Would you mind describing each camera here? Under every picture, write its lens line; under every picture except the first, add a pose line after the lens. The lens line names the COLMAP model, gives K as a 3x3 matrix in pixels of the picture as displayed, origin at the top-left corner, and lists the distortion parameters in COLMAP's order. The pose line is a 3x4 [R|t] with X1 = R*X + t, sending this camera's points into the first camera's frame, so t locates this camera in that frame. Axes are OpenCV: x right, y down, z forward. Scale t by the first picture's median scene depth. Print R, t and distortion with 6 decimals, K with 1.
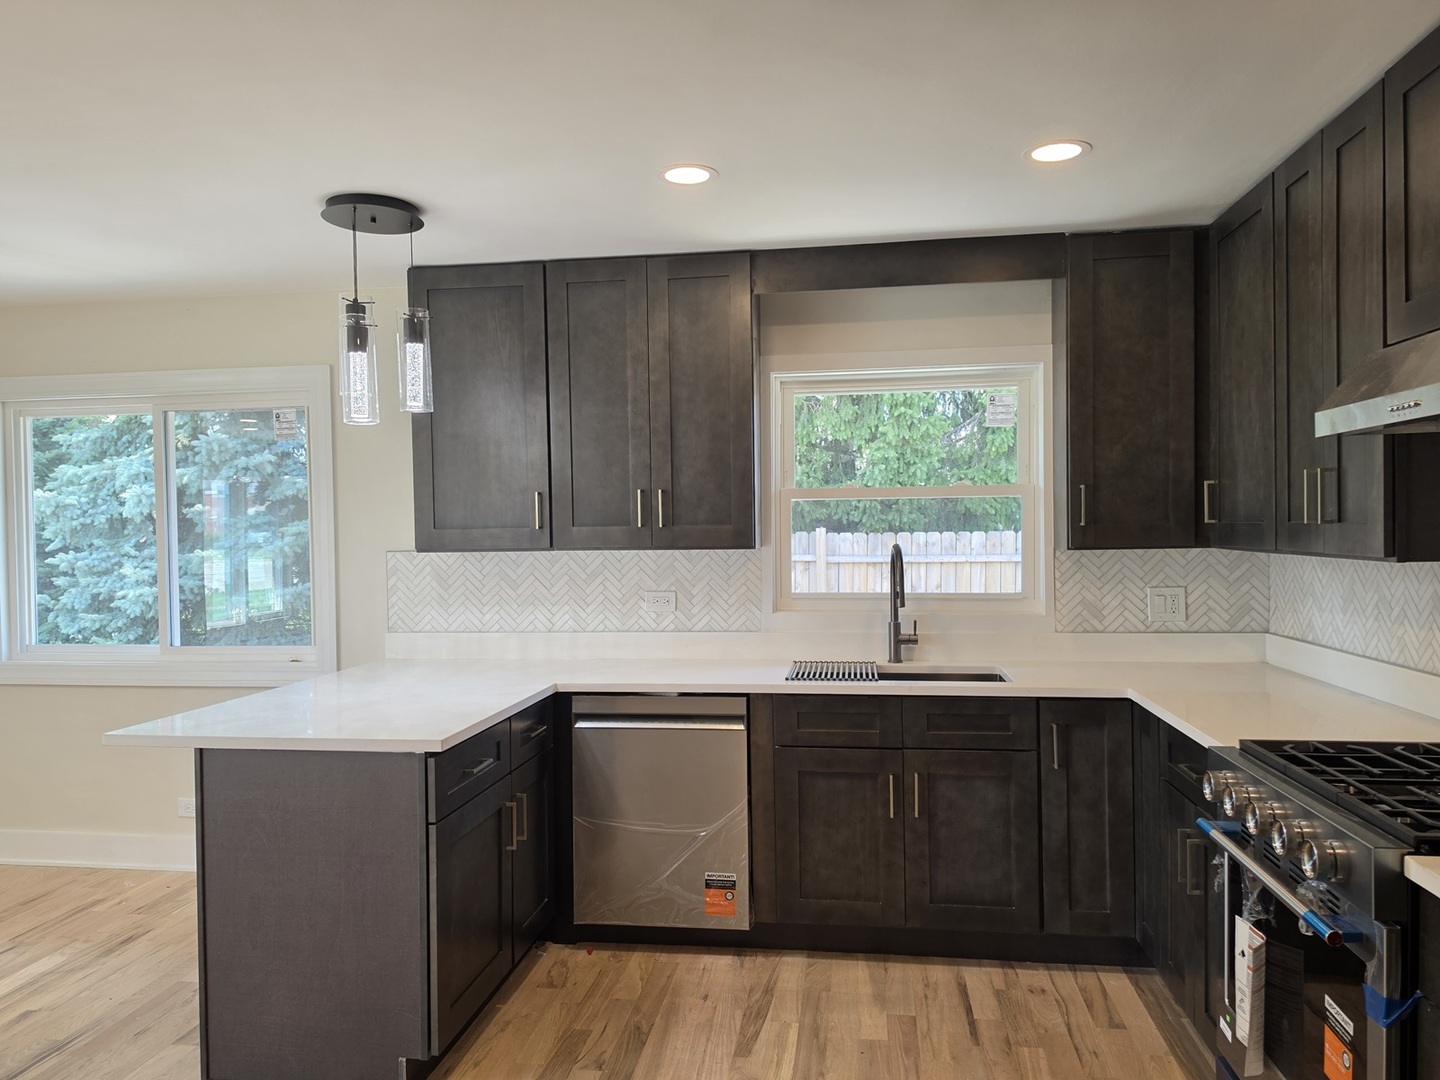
lens RADIAL K [[1018.0, 0, 733.8], [0, 1018.0, 547.5], [0, 0, 1]] dist [0.012884, -0.025756]
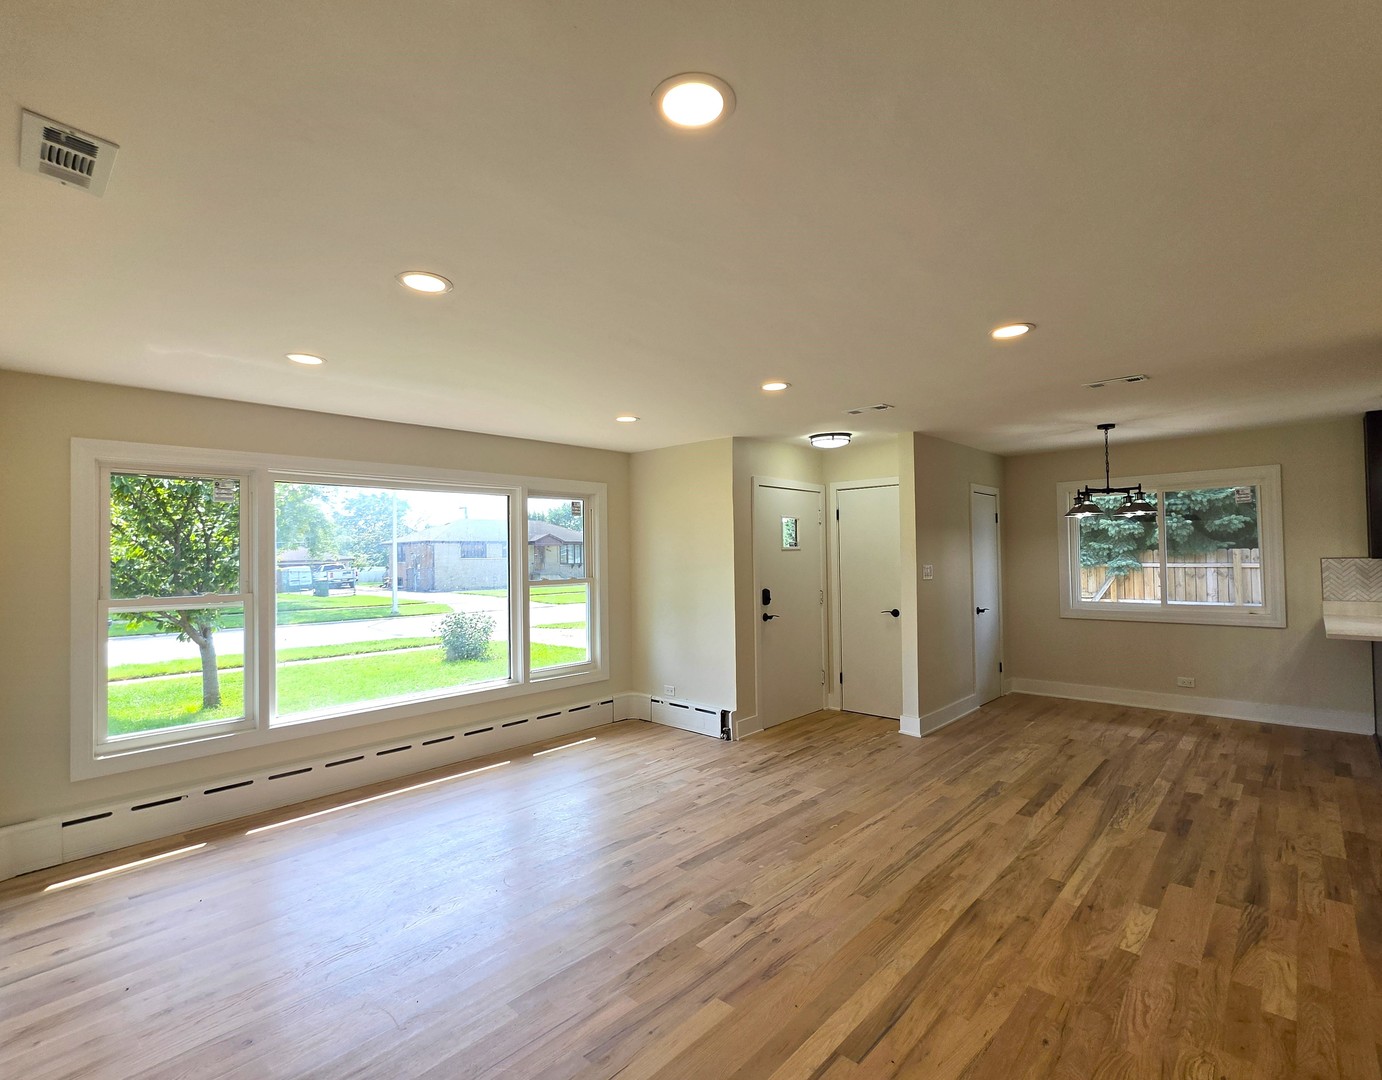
lens RADIAL K [[665.4, 0, 697.3], [0, 665.4, 539.7], [0, 0, 1]] dist [-0.001255, 0.003956]
pose [[0.816814, -0.012645, -0.576762, -0.593745], [-0.004850, 0.999574, -0.028783, 0.010187], [0.576880, 0.026308, 0.816405, -0.724892]]
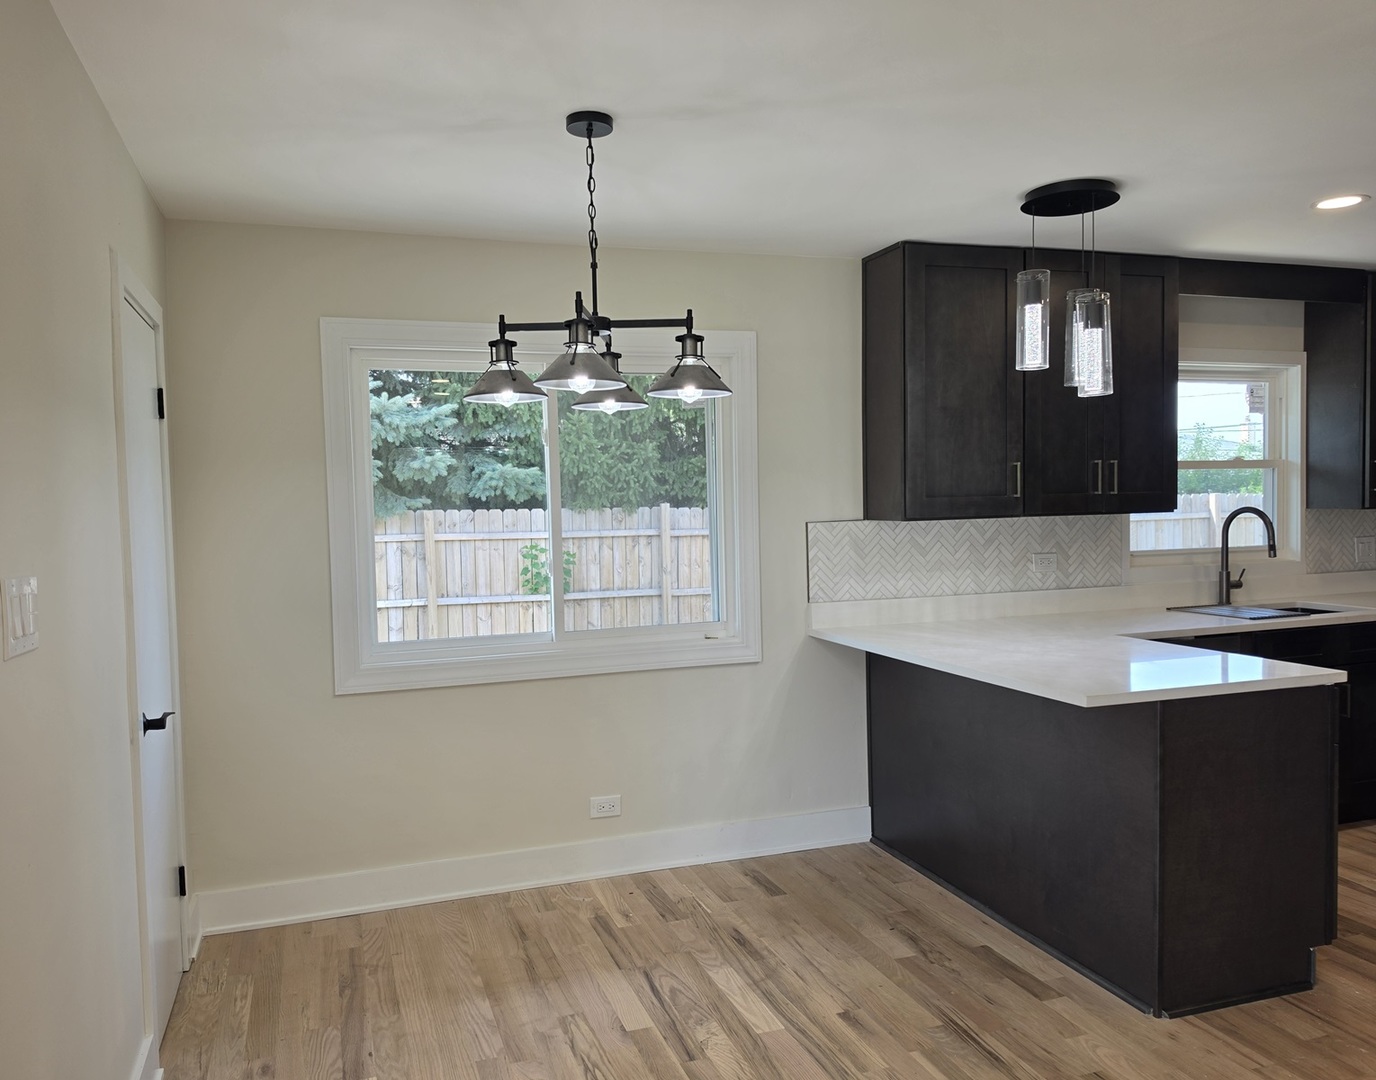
lens RADIAL K [[1023.6, 0, 649.8], [0, 1023.6, 547.5], [0, 0, 1]] dist [0.028028, -0.018437]
pose [[0.904731, -0.028019, 0.425060, -0.933561], [0.019623, 0.999516, 0.024120, 0.001274], [-0.425530, -0.013481, 0.904844, 0.167325]]
